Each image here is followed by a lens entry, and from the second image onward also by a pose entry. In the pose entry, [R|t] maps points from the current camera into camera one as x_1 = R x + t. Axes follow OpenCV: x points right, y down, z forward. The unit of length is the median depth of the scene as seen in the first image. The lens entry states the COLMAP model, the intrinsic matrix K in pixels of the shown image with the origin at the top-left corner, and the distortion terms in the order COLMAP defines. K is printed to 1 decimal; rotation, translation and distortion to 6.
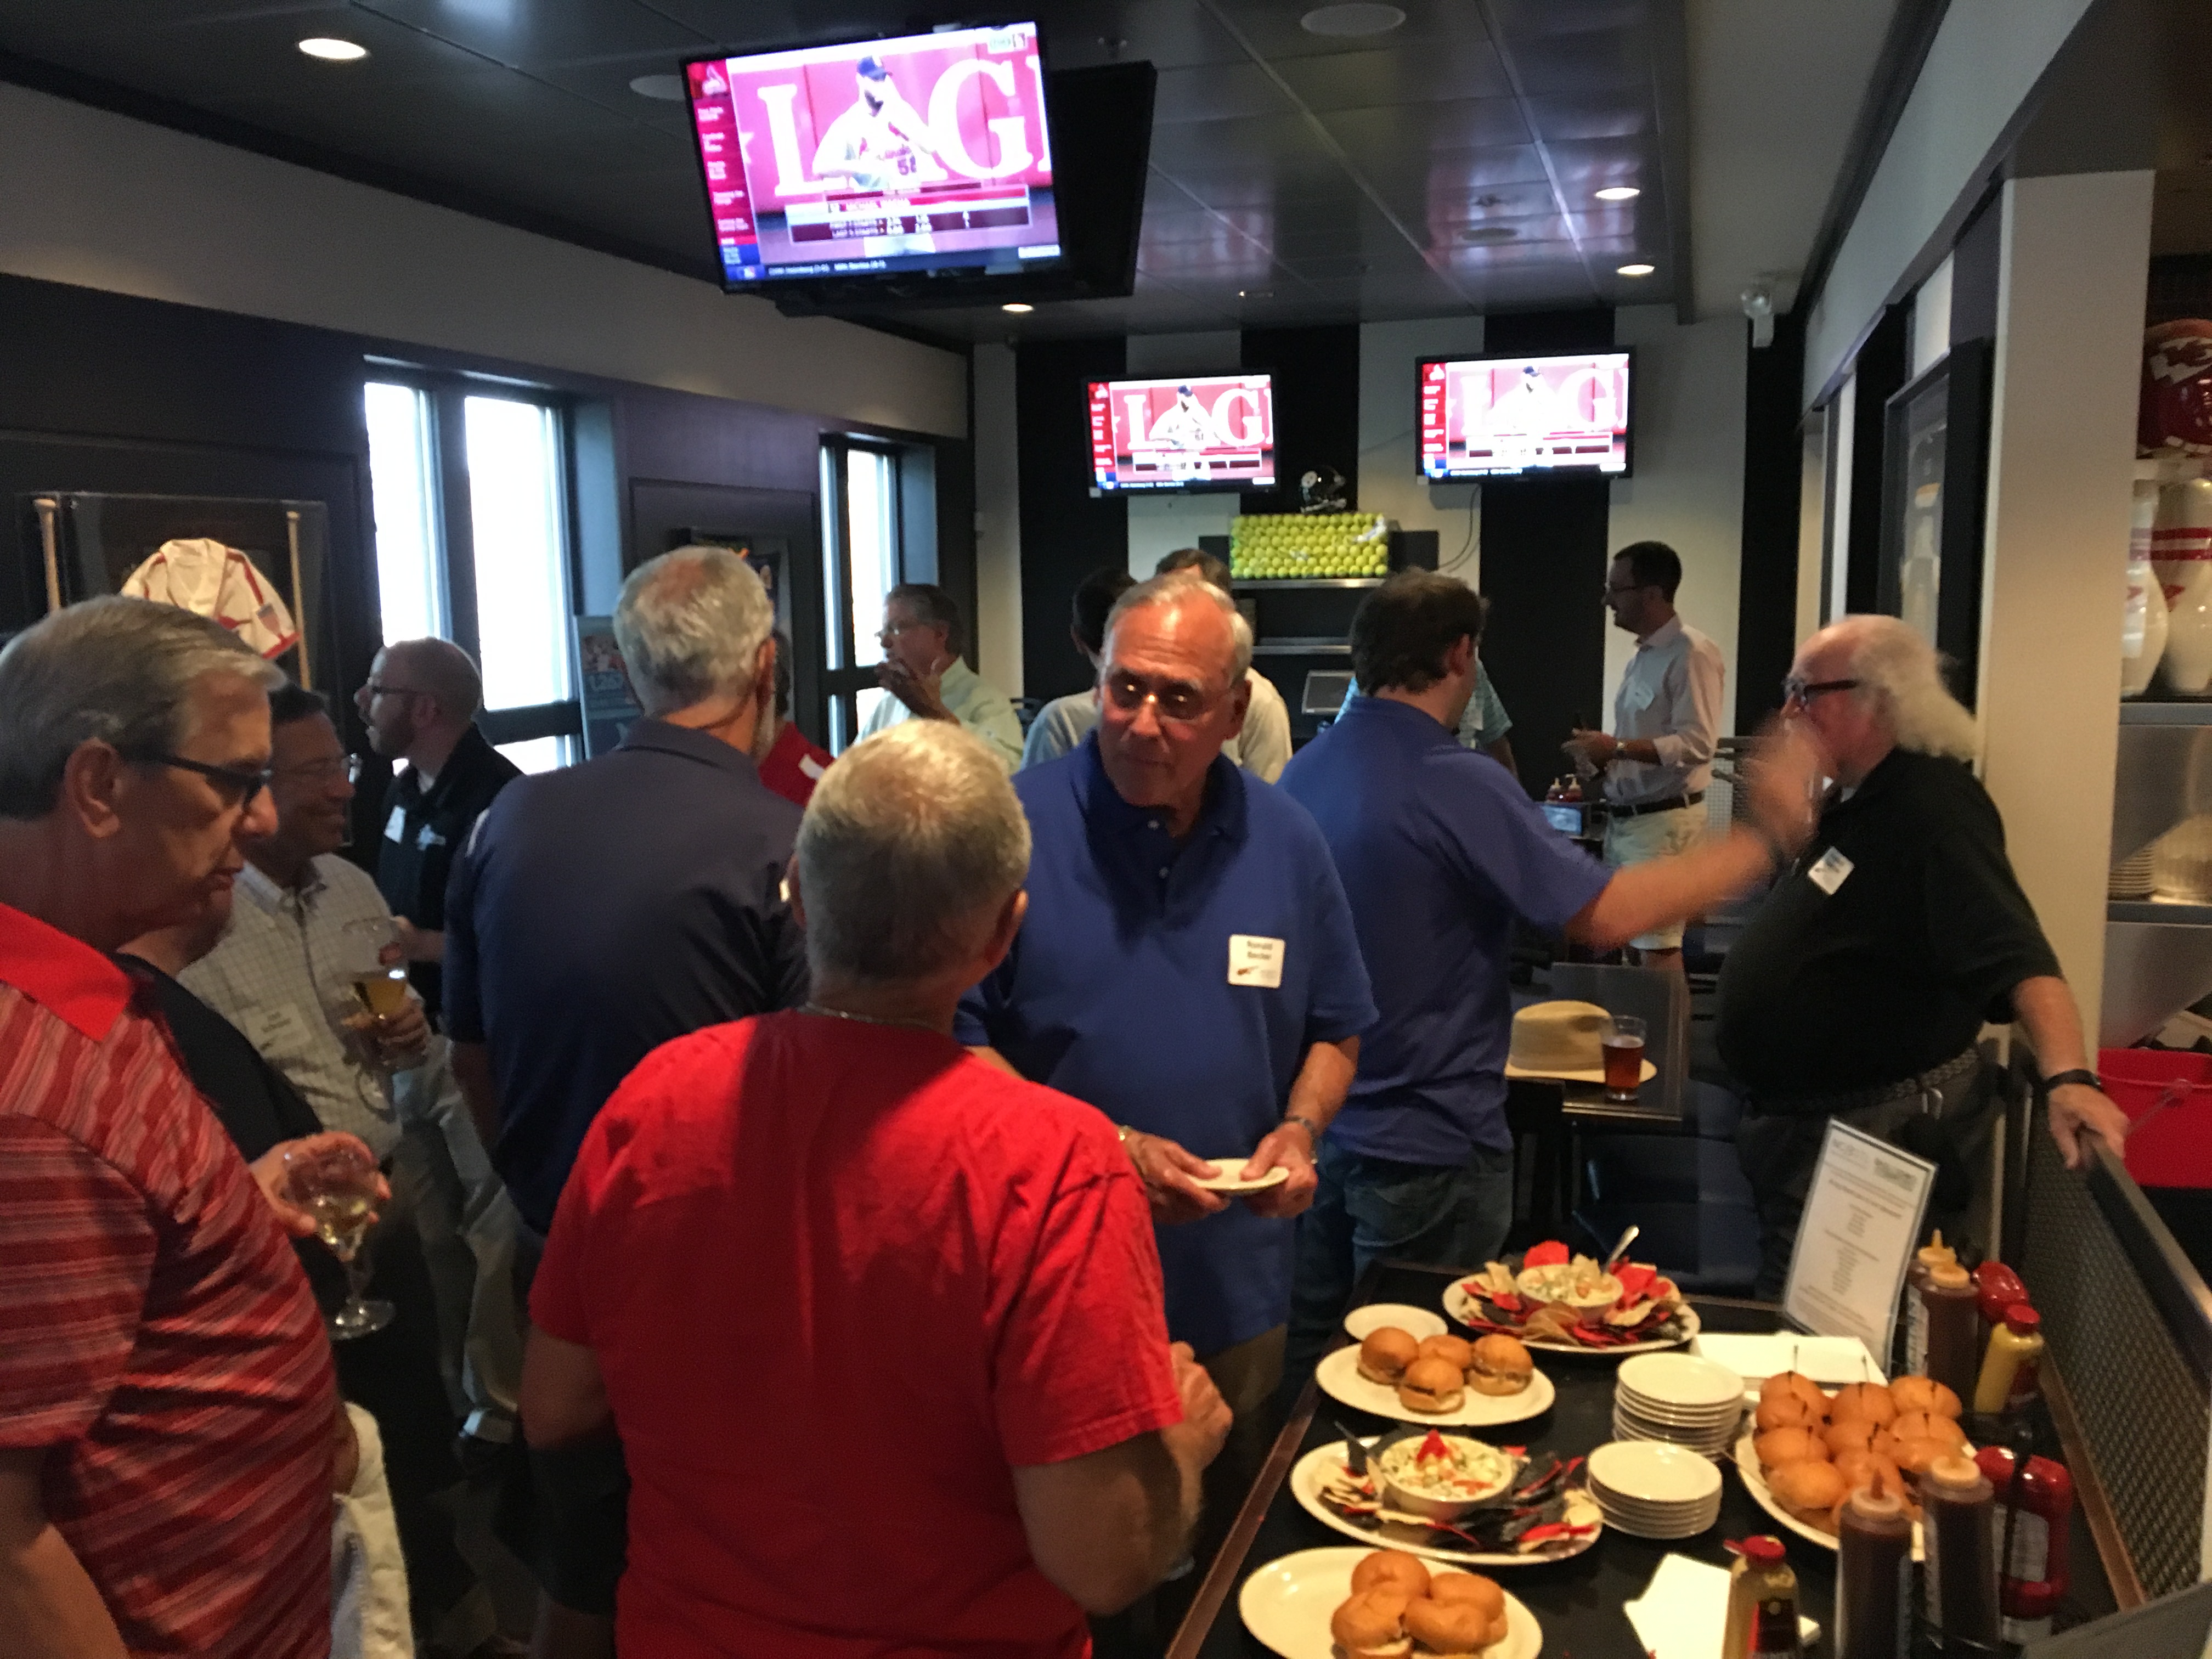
lens RADIAL K [[1848.3, 0, 1106.0], [0, 1848.3, 829.5], [0, 0, 1]] dist [0.068713, -0.106938]
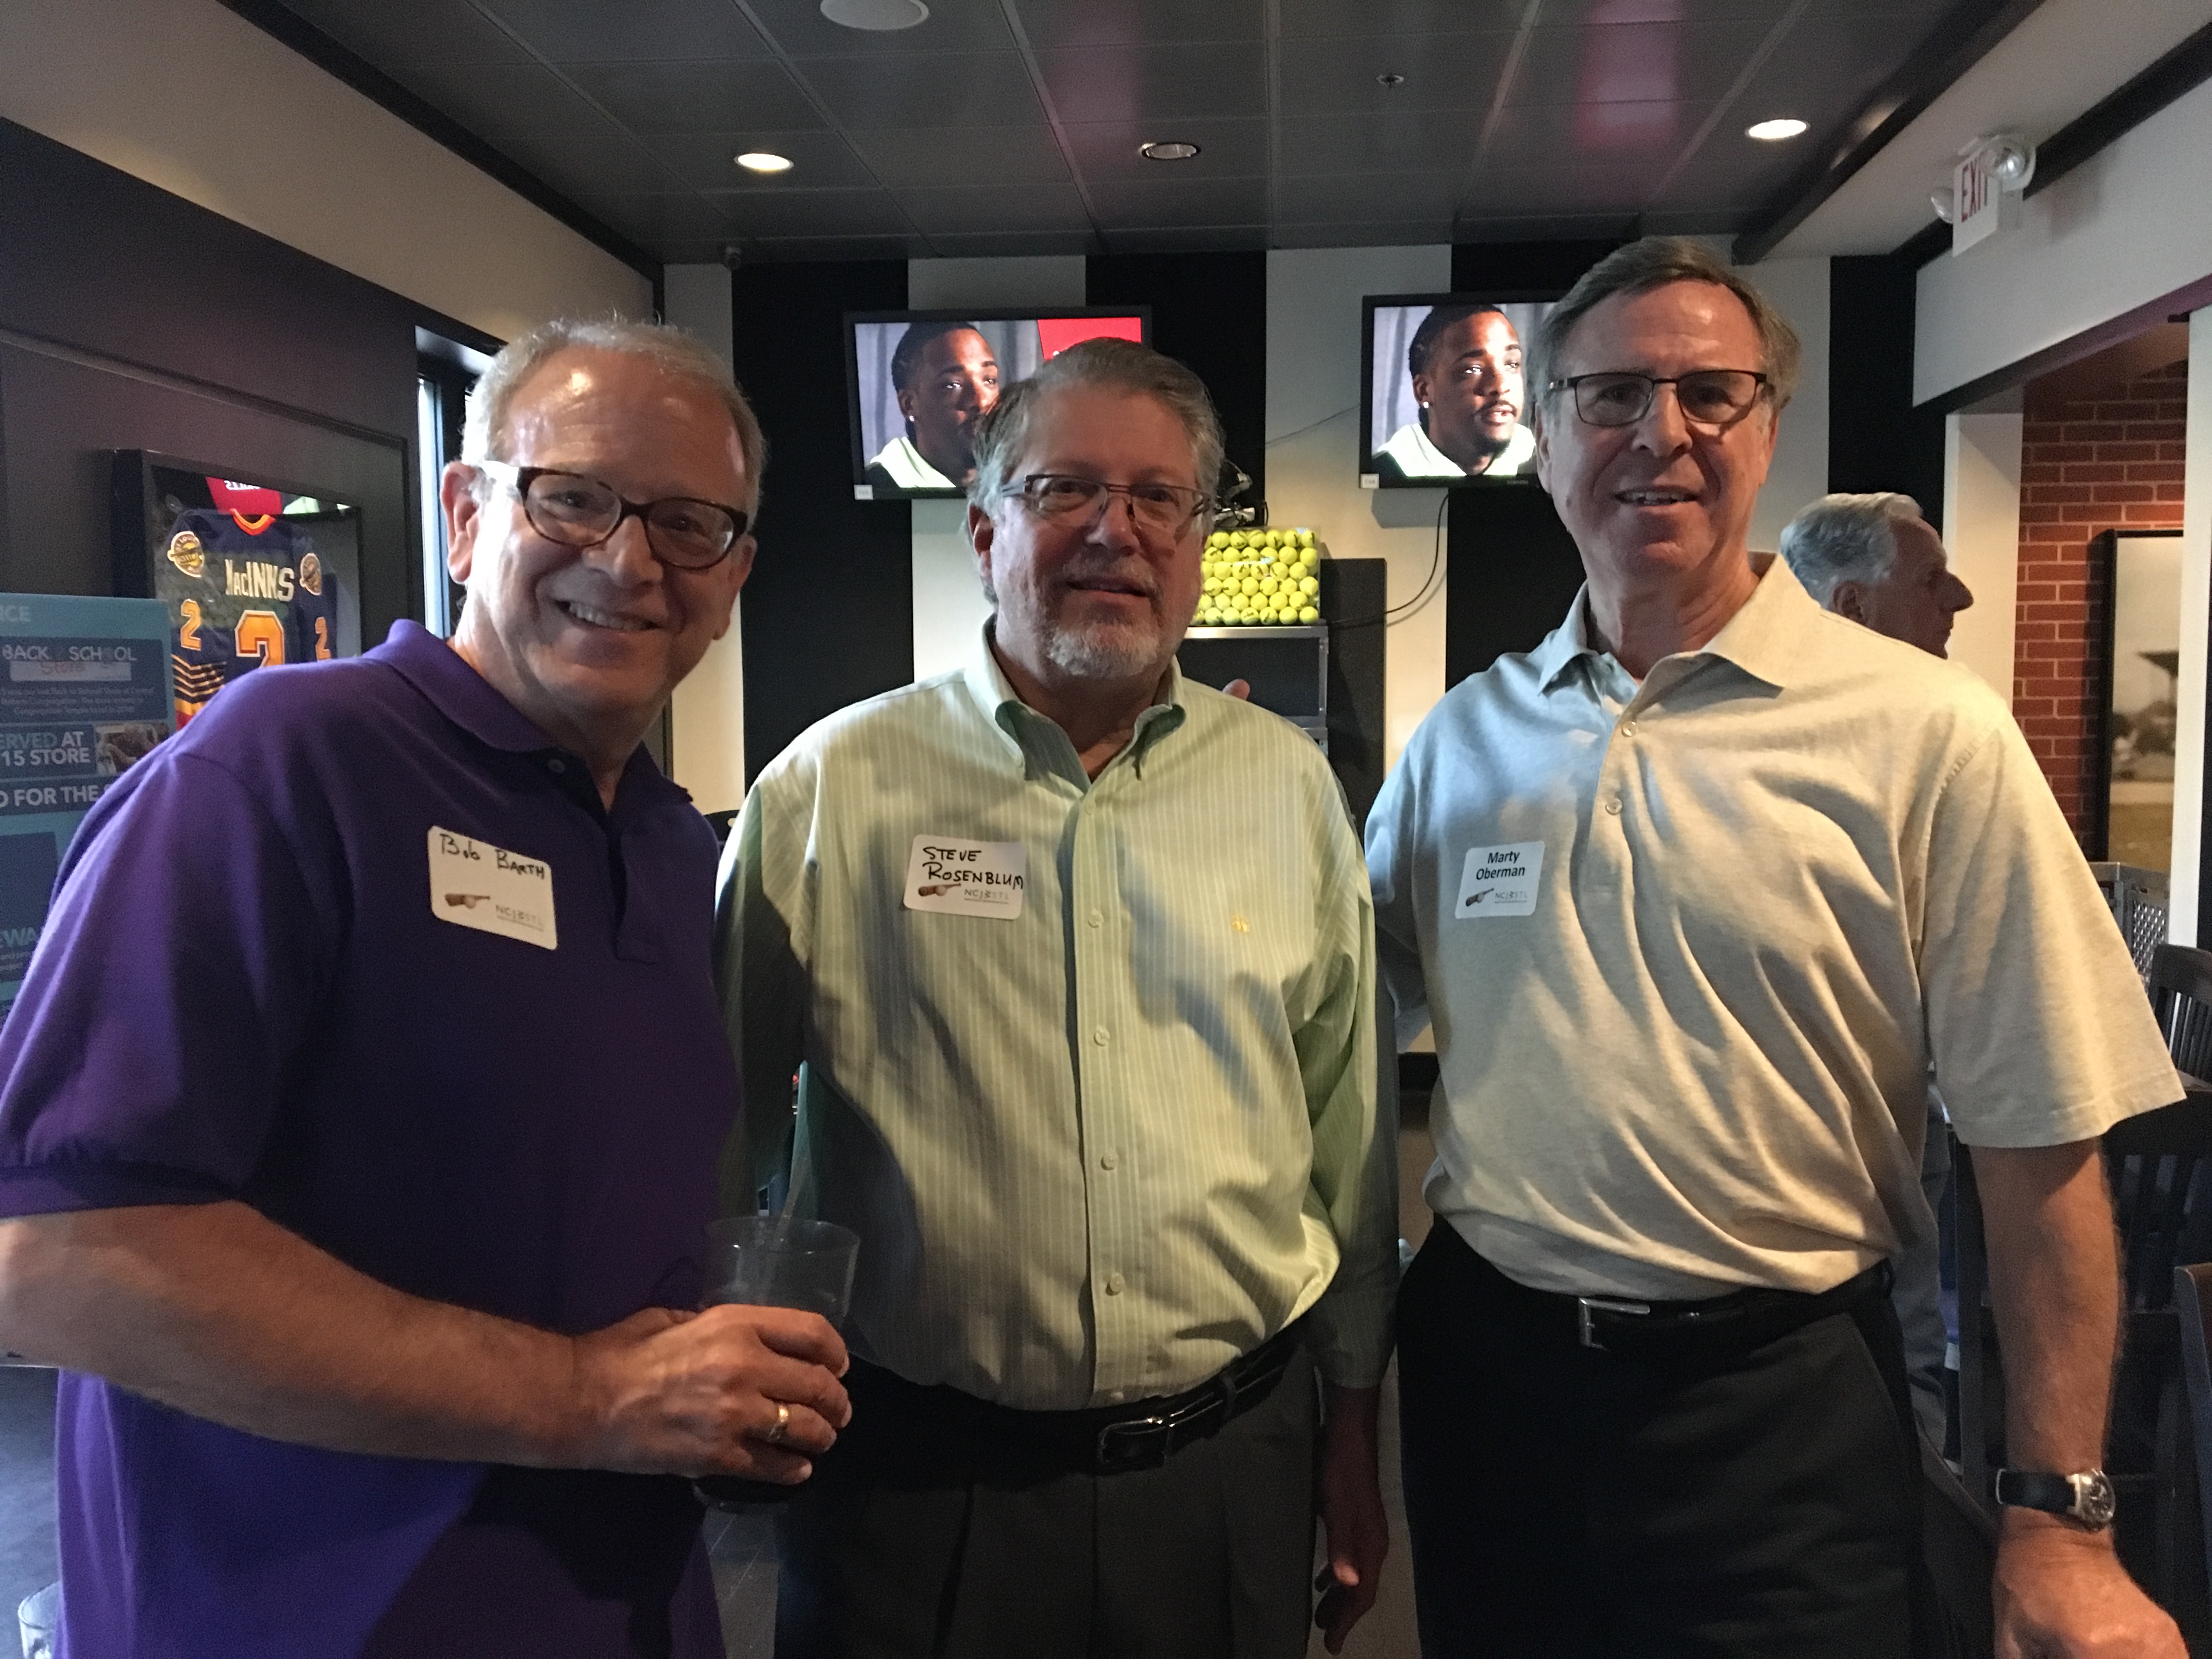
lens RADIAL K [[1850.4, 0, 1106.0], [0, 1850.4, 829.5], [0, 0, 1]] dist [0.072447, -0.010445]
pose [[0.976283, -0.008797, 0.216320, -0.067443], [0.023863, 0.997459, -0.067132, -0.020256], [-0.215180, 0.070702, 0.974012, 0.374237]]
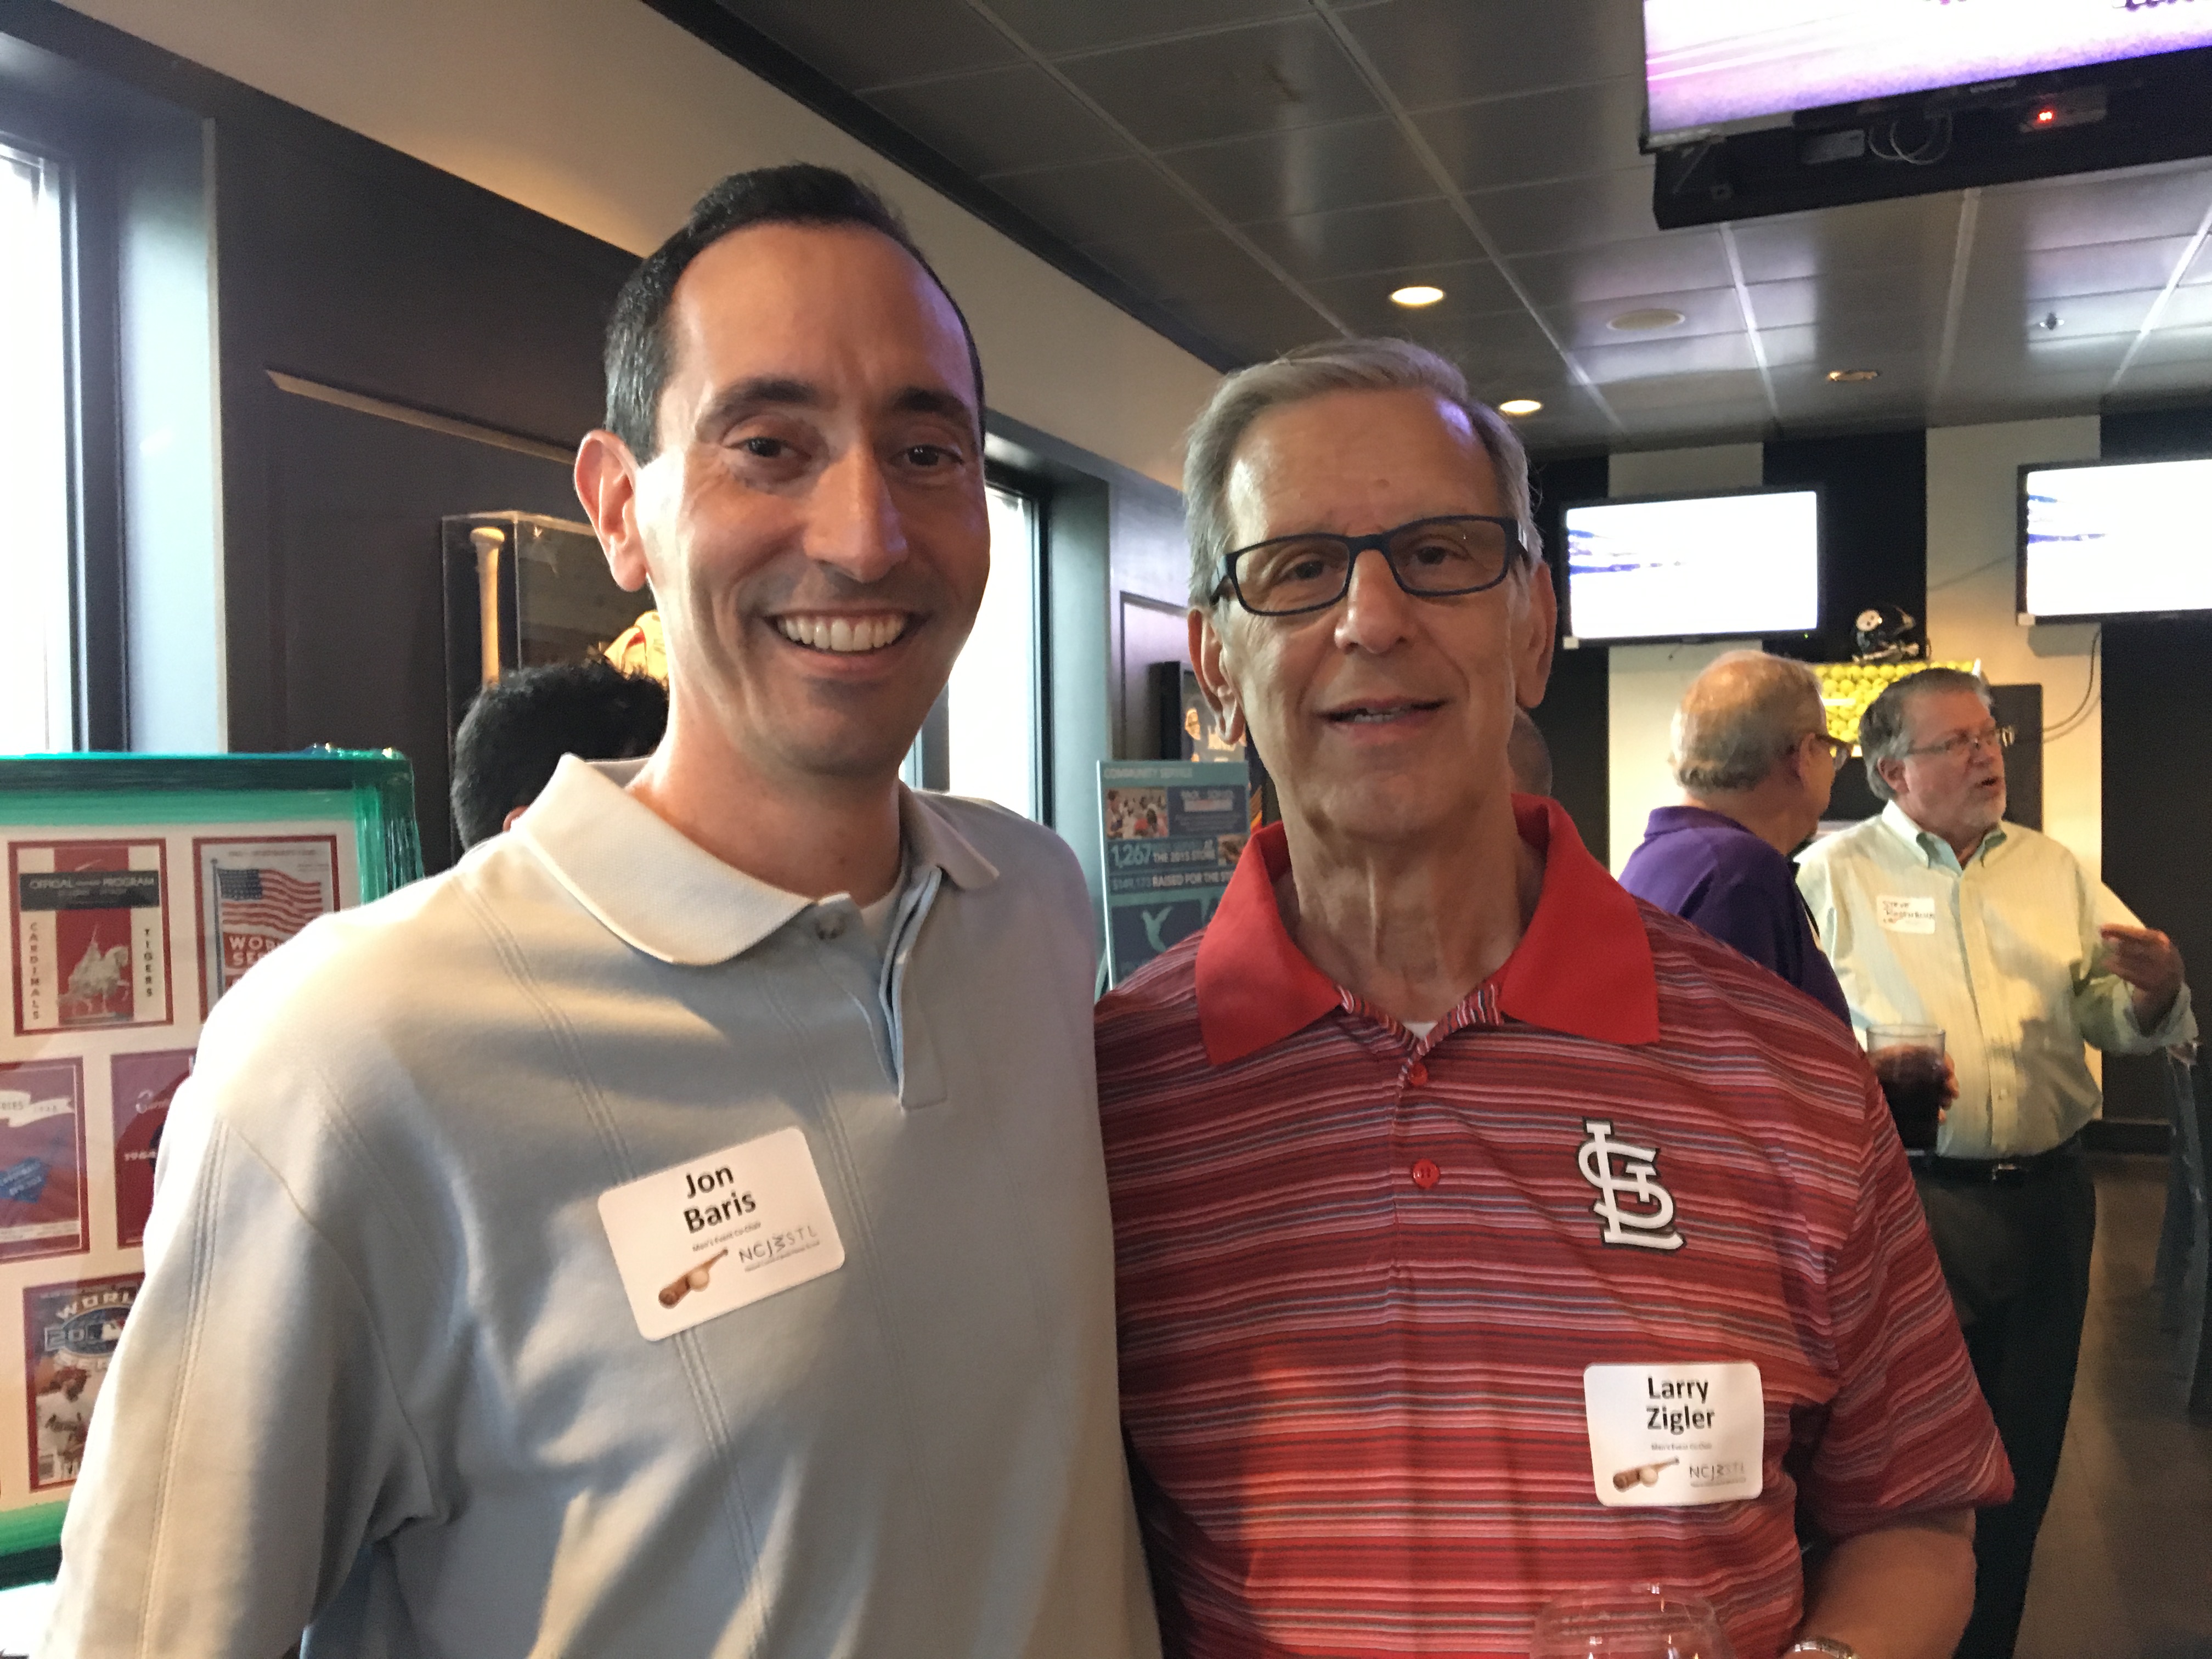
lens RADIAL K [[1848.3, 0, 1106.0], [0, 1848.3, 829.5], [0, 0, 1]] dist [0.068713, -0.106938]
pose [[0.997200, 0.000490, -0.074786, -0.154813], [-0.009483, 0.992735, -0.119947, -0.002517], [0.074183, 0.120320, 0.989960, 0.203052]]
